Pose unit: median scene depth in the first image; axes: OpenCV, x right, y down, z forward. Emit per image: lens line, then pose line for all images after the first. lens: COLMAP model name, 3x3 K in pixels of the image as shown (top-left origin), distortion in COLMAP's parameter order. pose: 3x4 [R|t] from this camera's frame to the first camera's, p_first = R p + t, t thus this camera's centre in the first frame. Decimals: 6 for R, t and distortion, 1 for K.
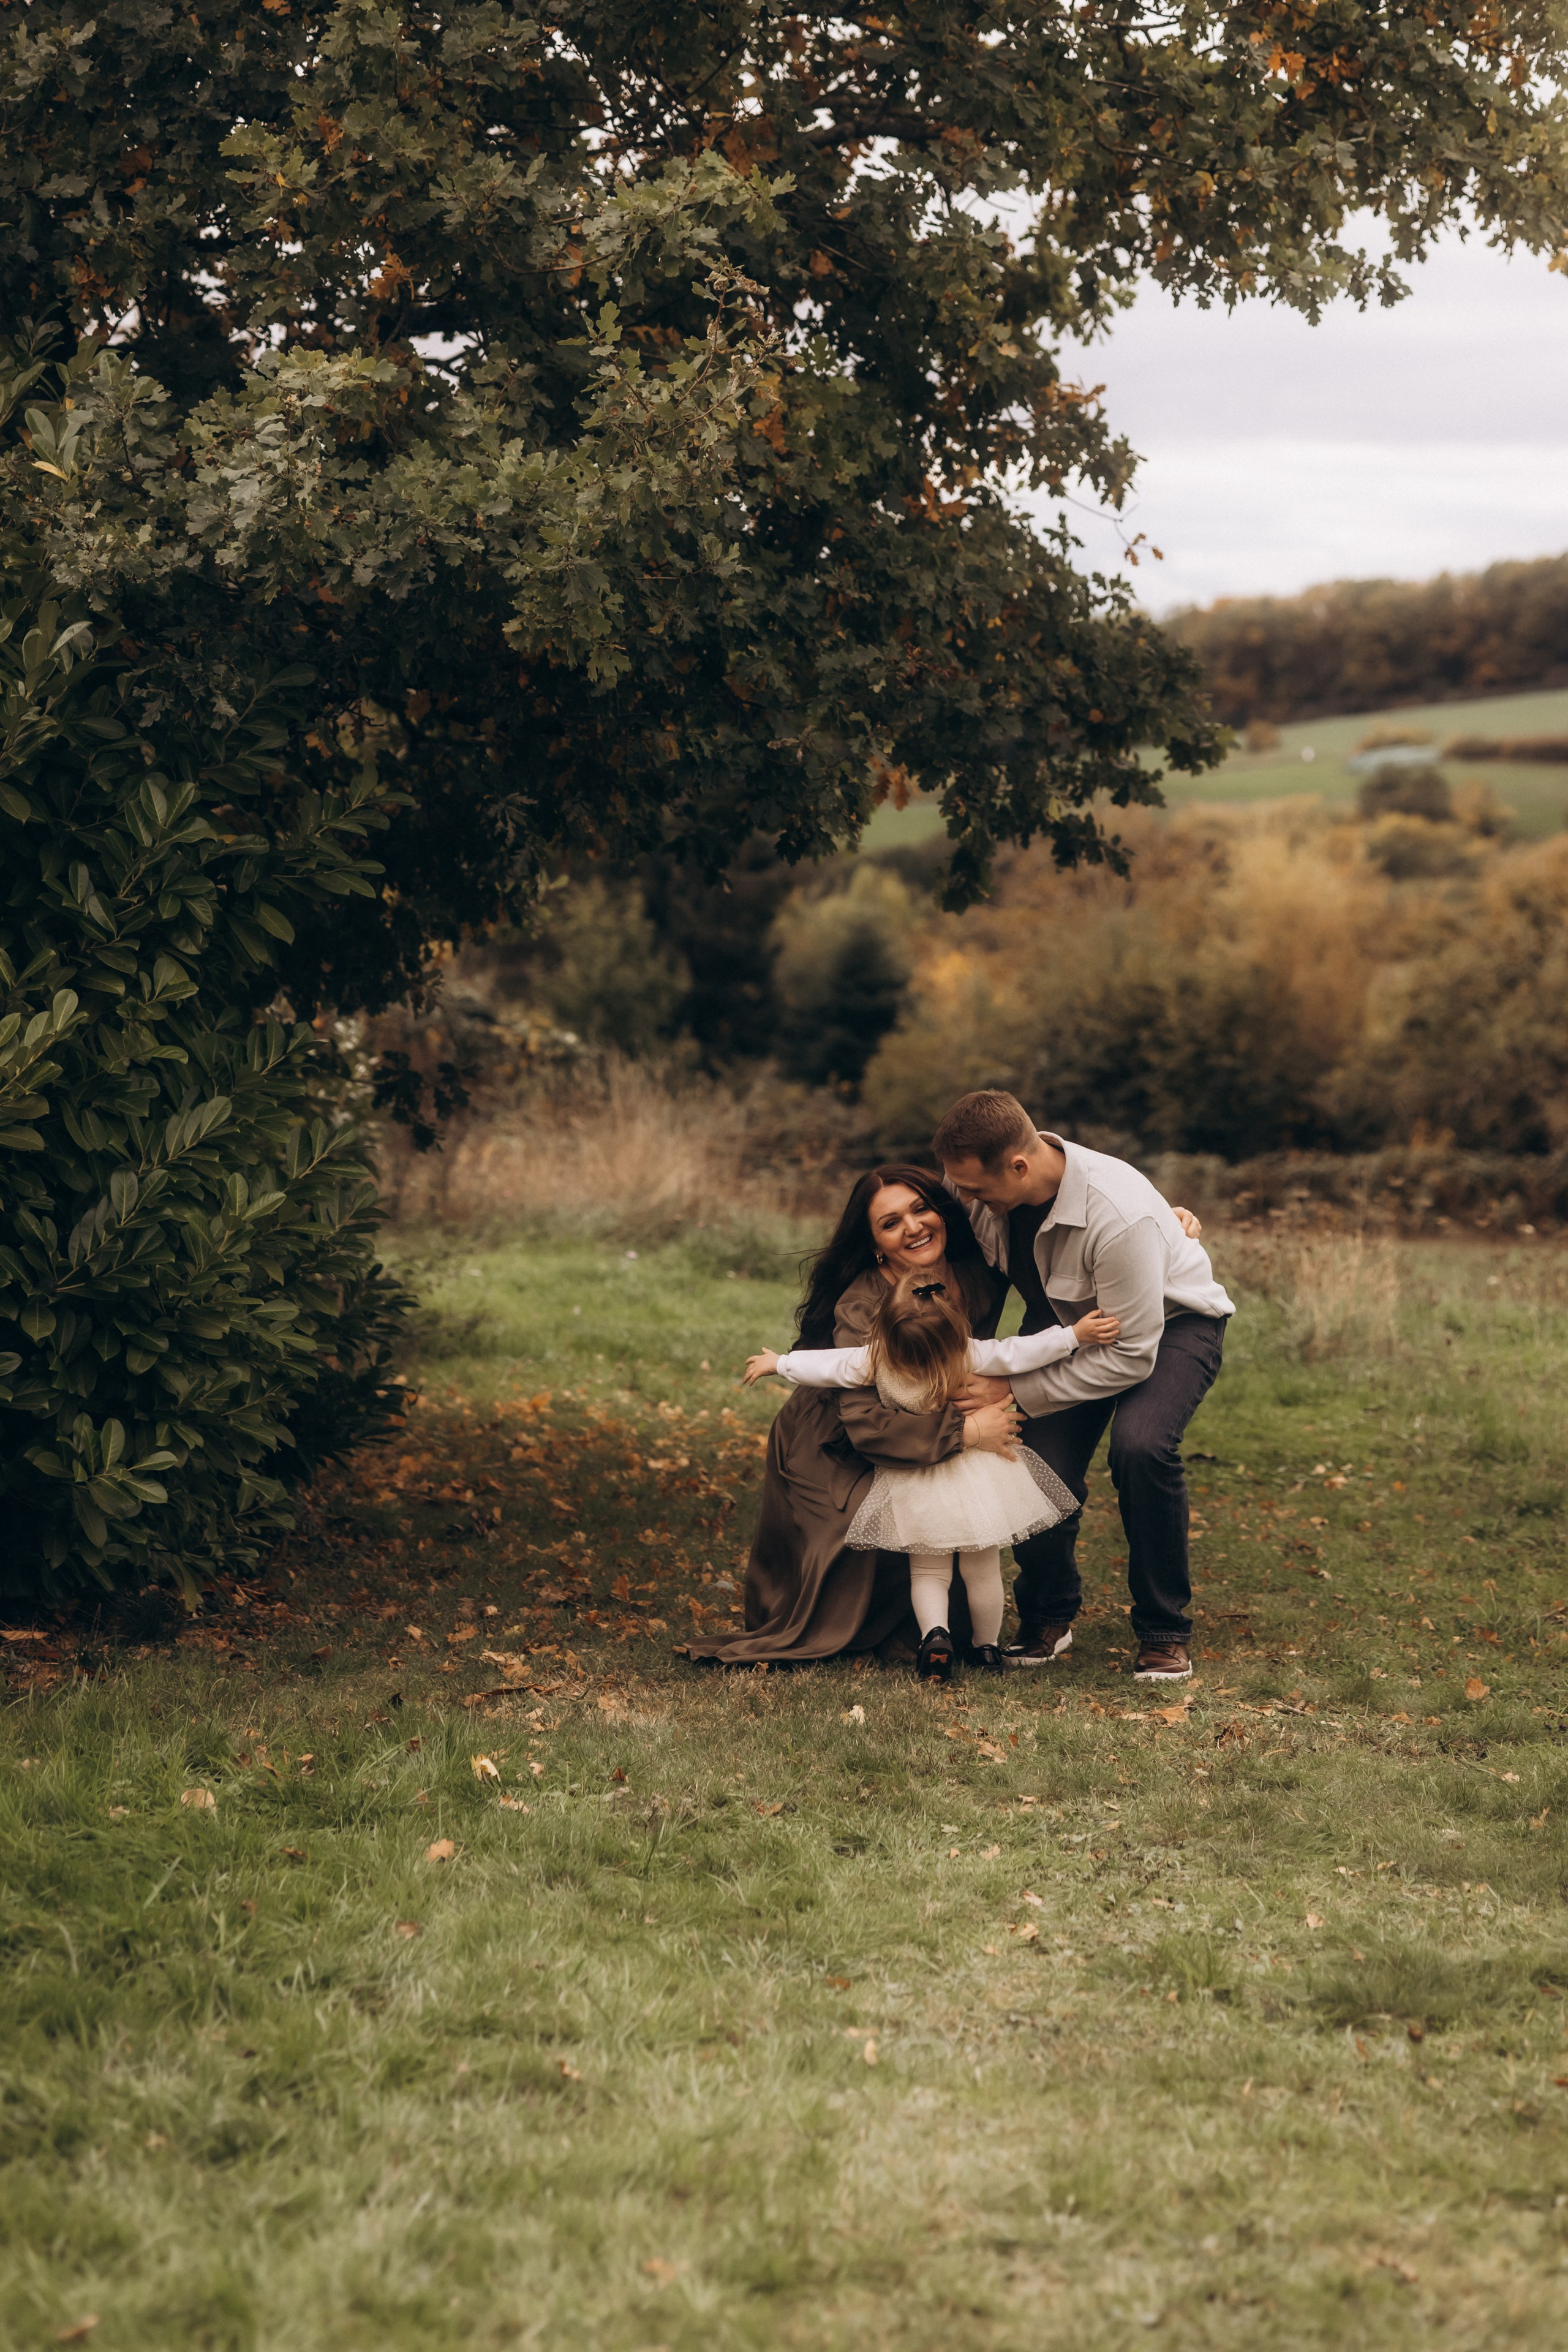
lens RADIAL K [[5051.8, 0, 774.1], [0, 5051.8, 1181.2], [0, 0, 1]] dist [0.645457, 0.000000]
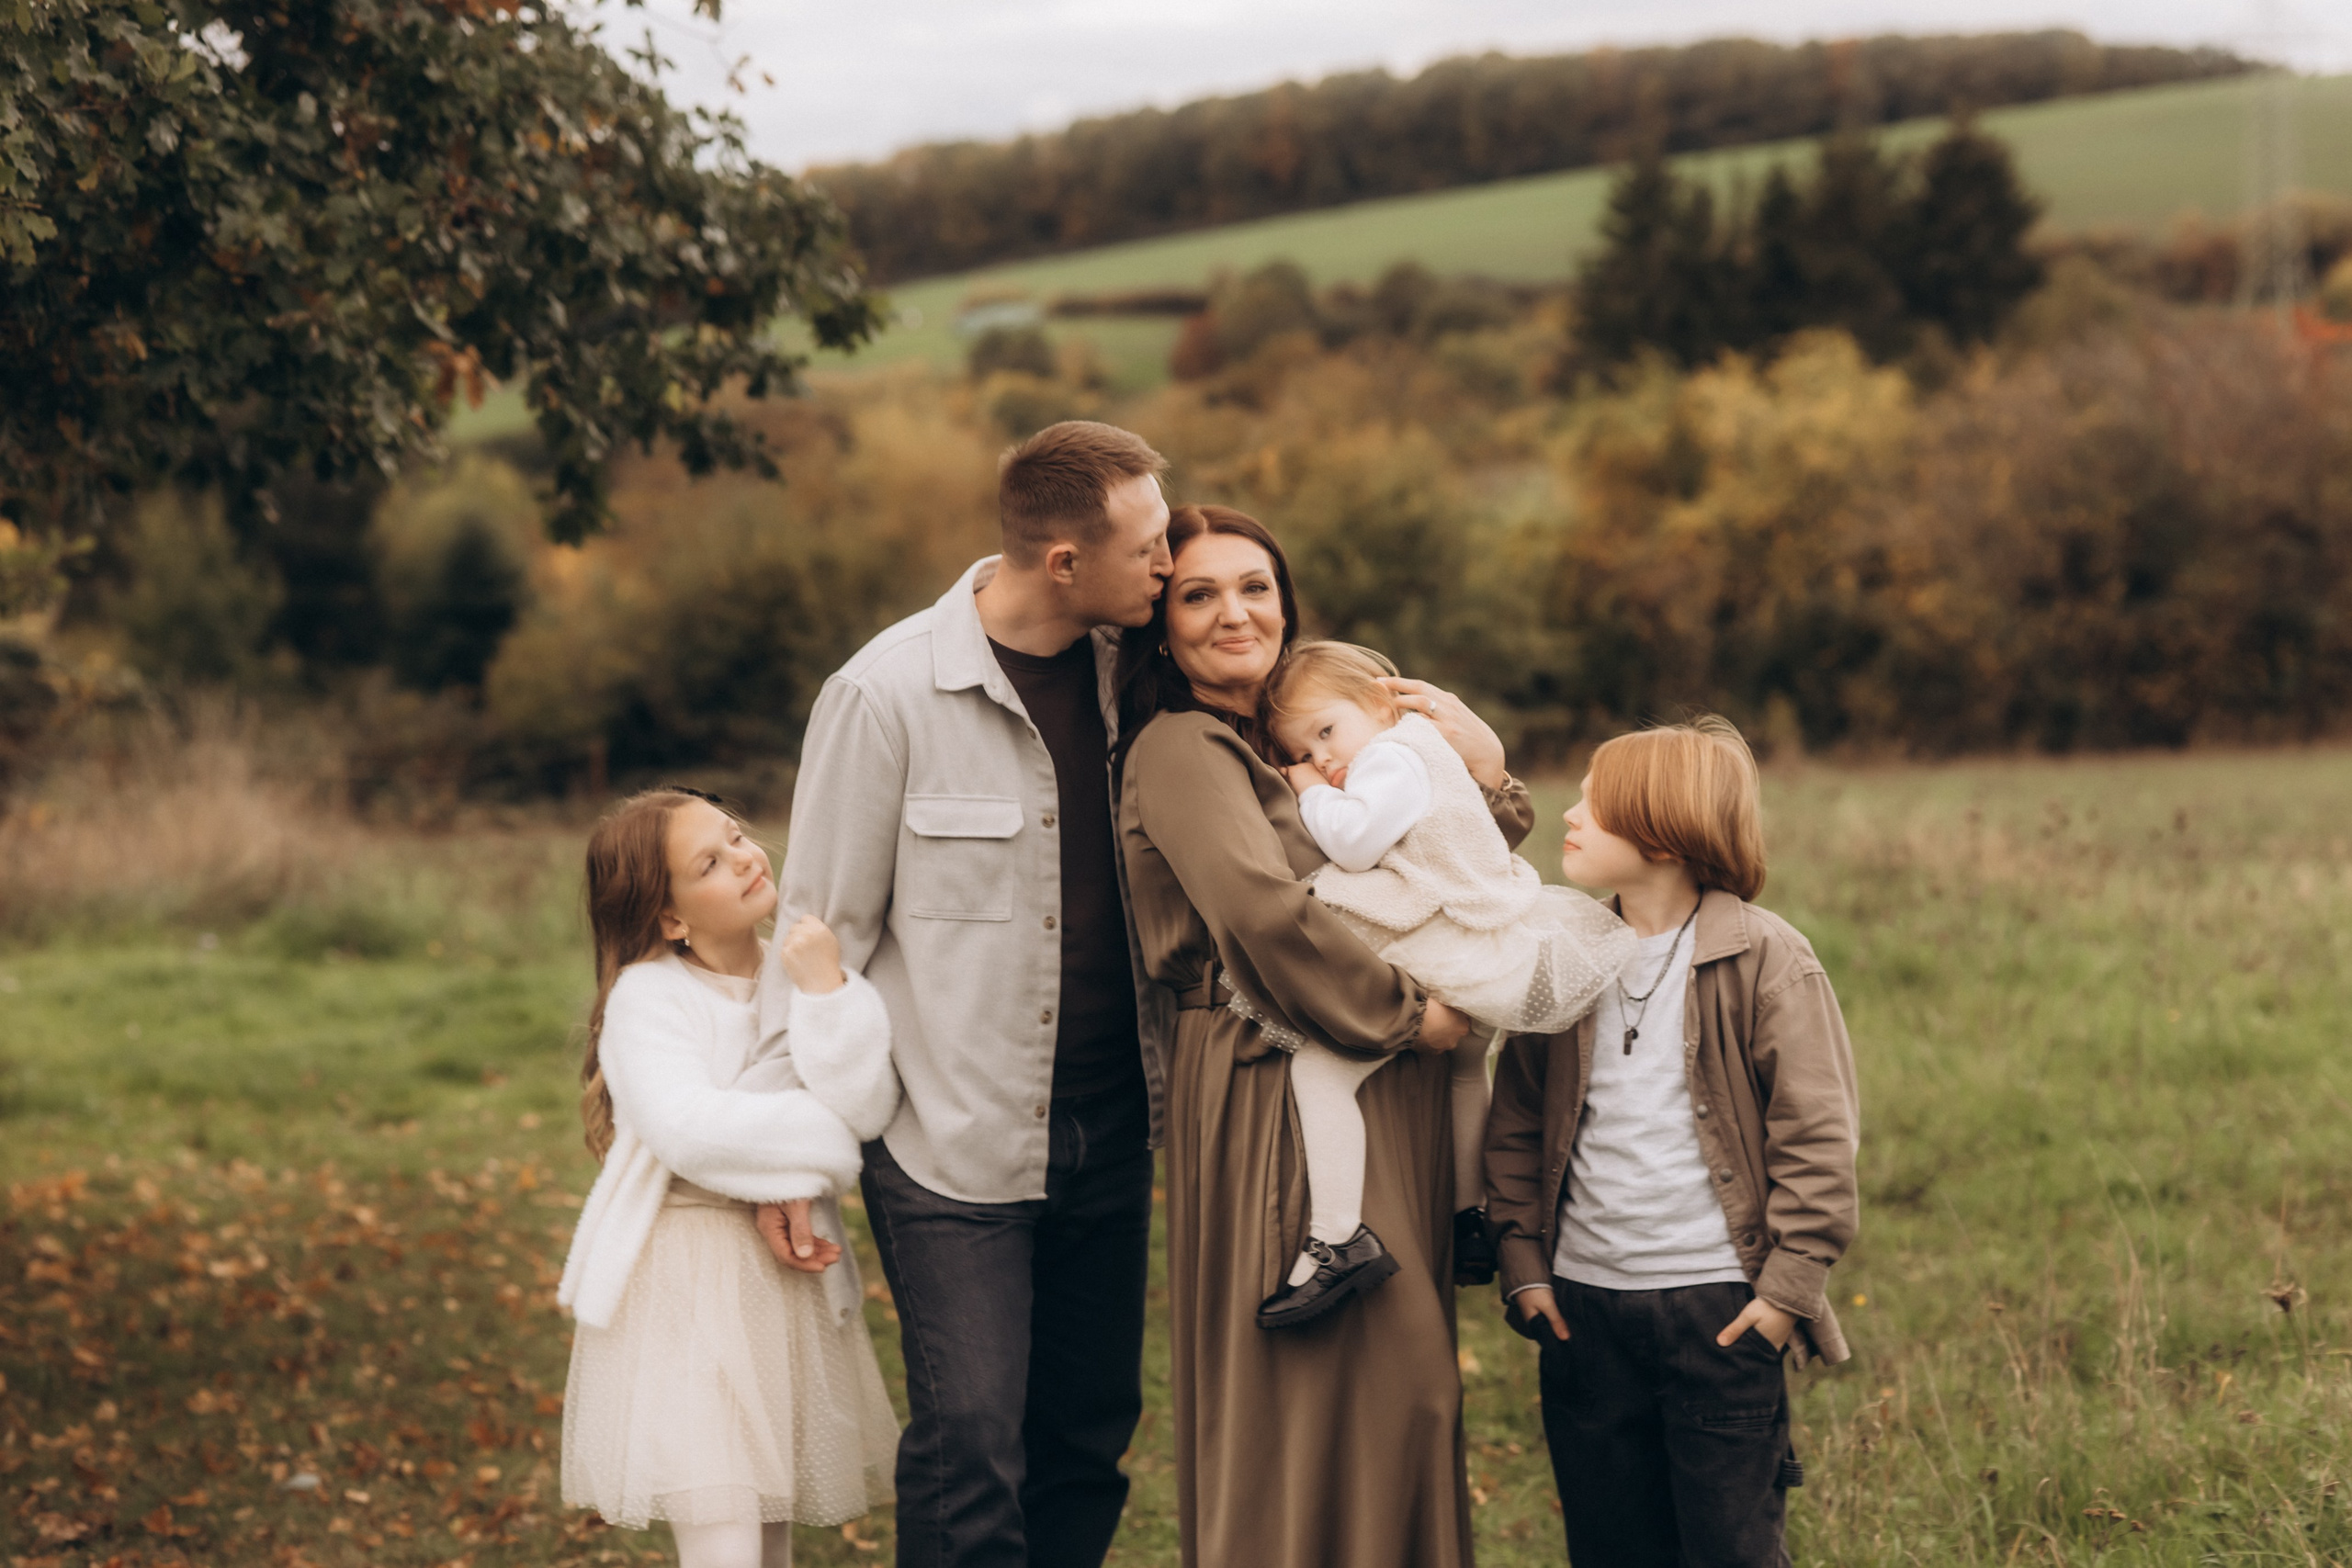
lens RADIAL K [[5051.3, 0, 1162.5], [0, 5051.3, 826.0], [0, 0, 1]] dist [0.645457, 0.000000]
pose [[0.986169, -0.079237, 0.145579, 0.008402], [0.077168, 0.996821, 0.019810, -0.016210], [-0.146686, -0.008302, 0.989148, 0.190251]]
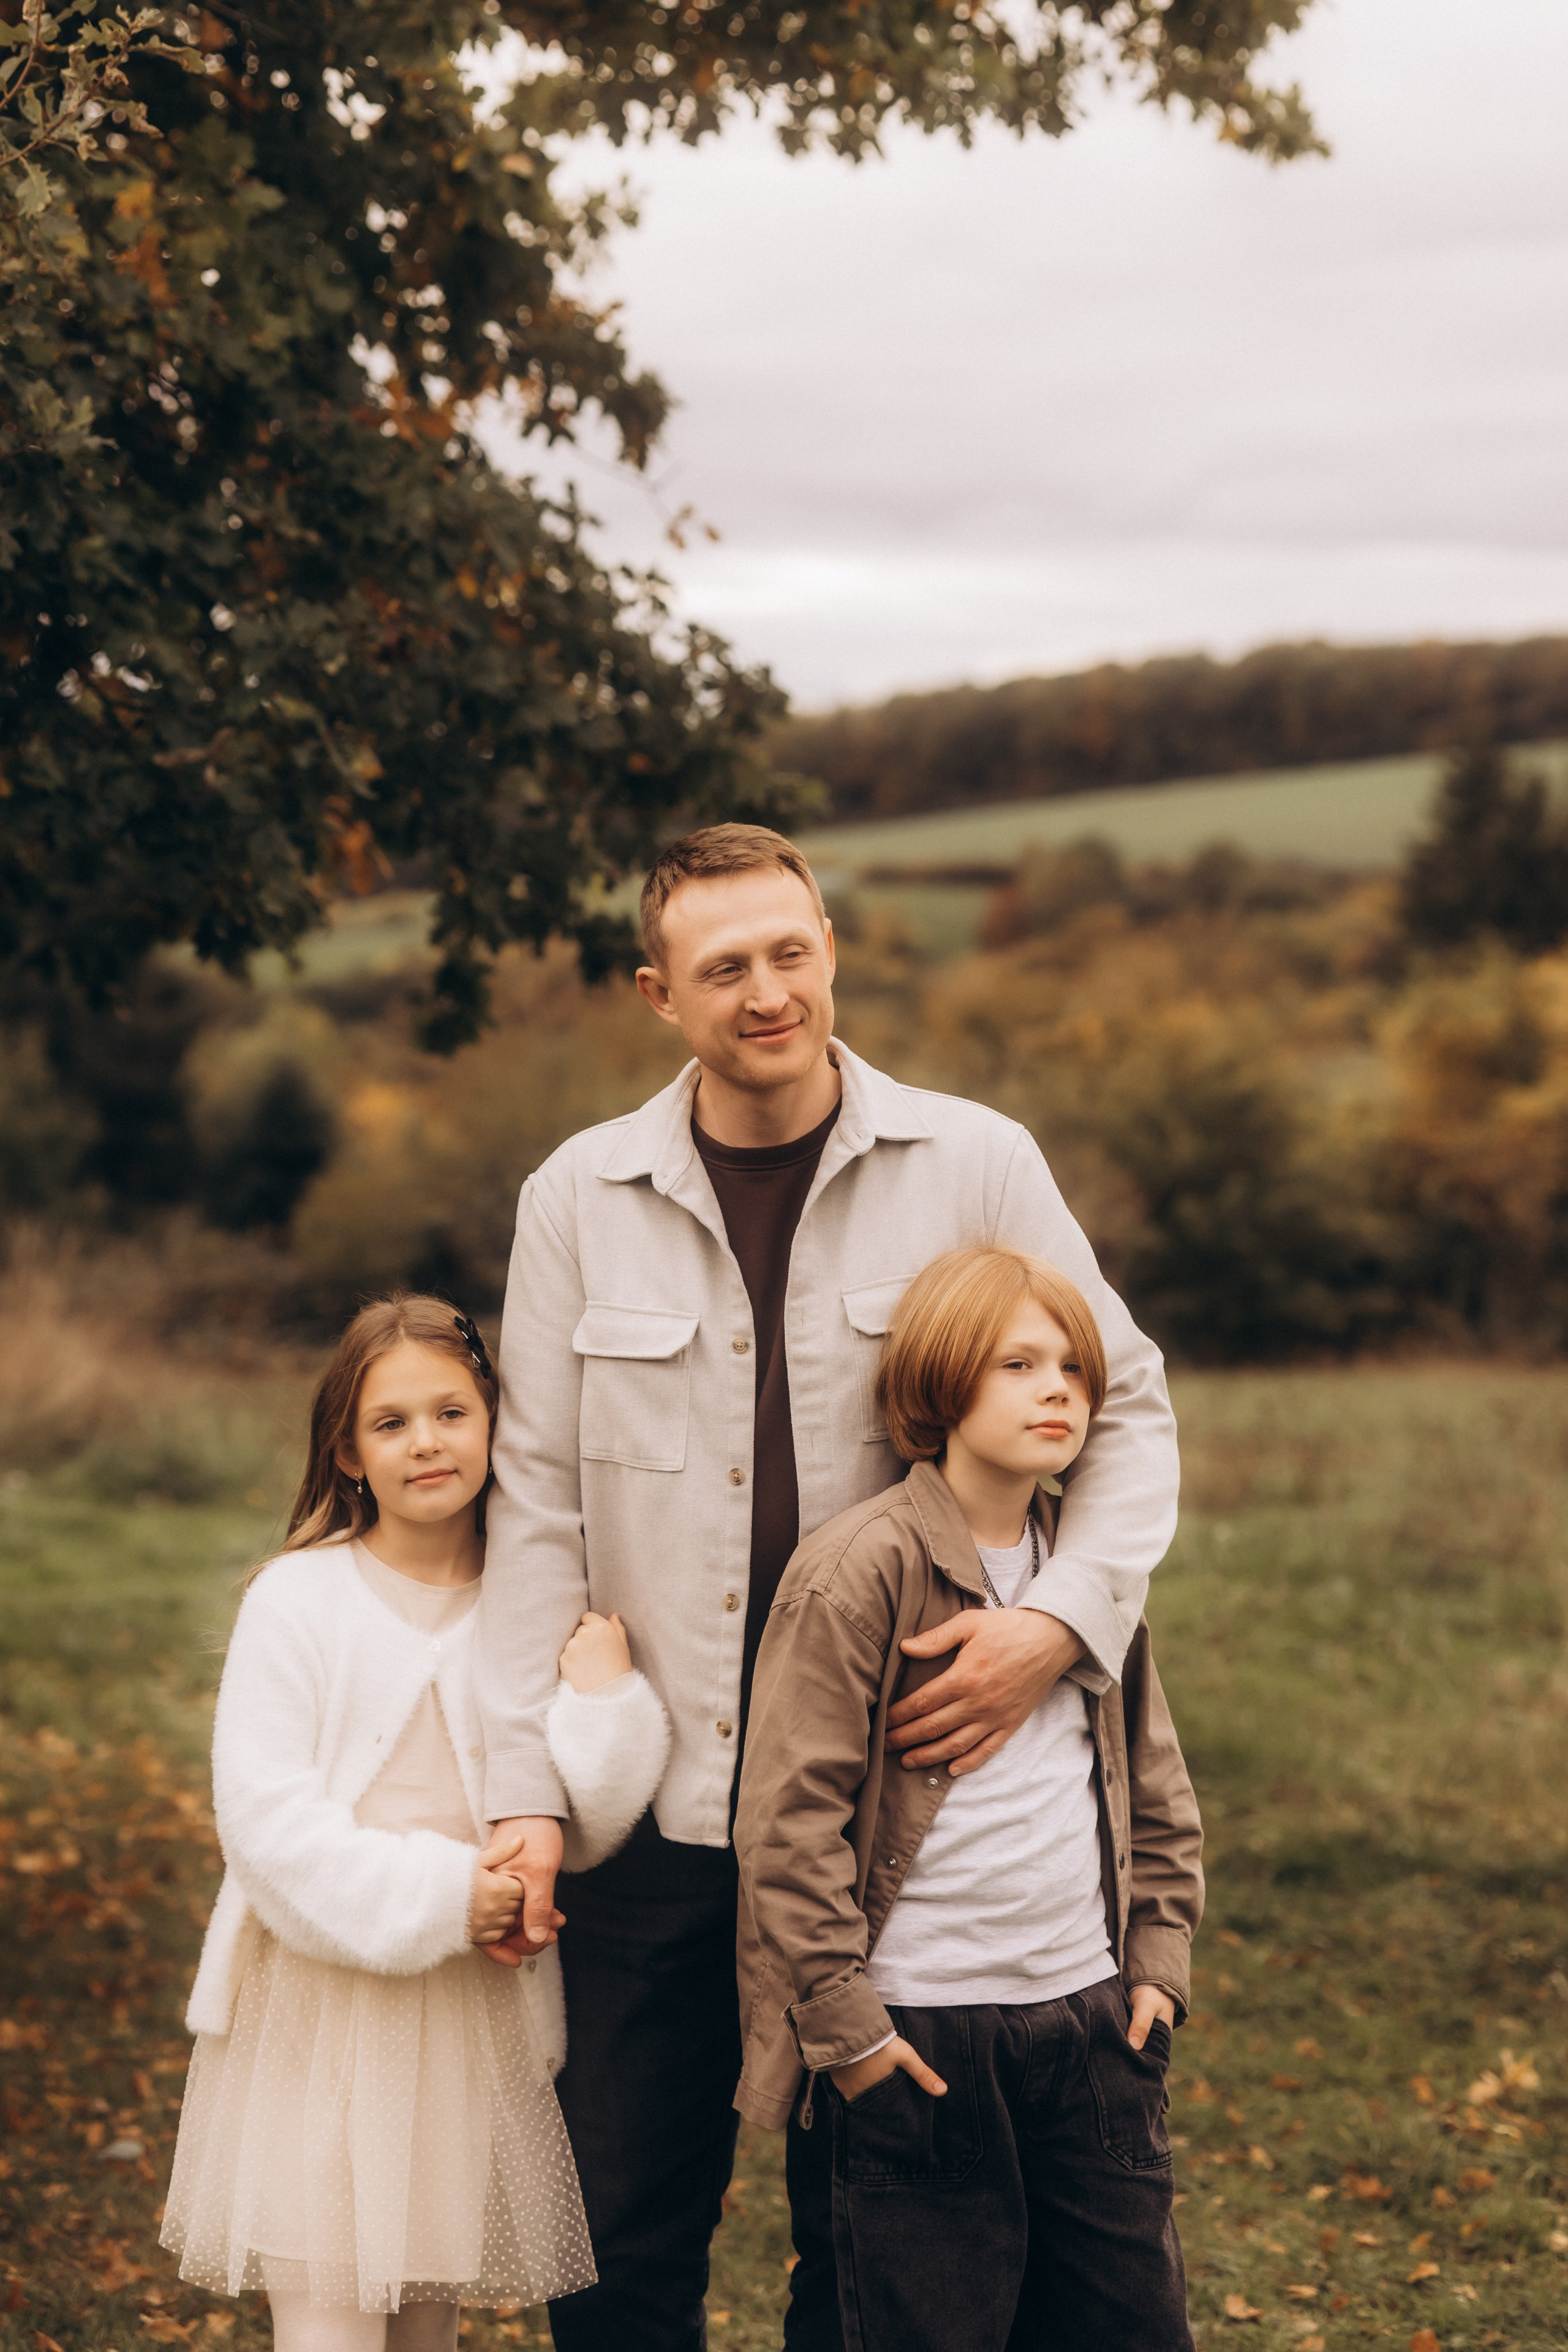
lens RADIAL K [[5051.8, 0, 754.3], [0, 5051.8, 1168.4], [0, 0, 1]] dist [0.645457, 0.000000]
pose [[0.993426, -0.033809, 0.109370, 0.000377], [0.036920, 0.998965, -0.026550, -0.015134], [-0.108359, 0.030413, 0.993646, 0.291717]]
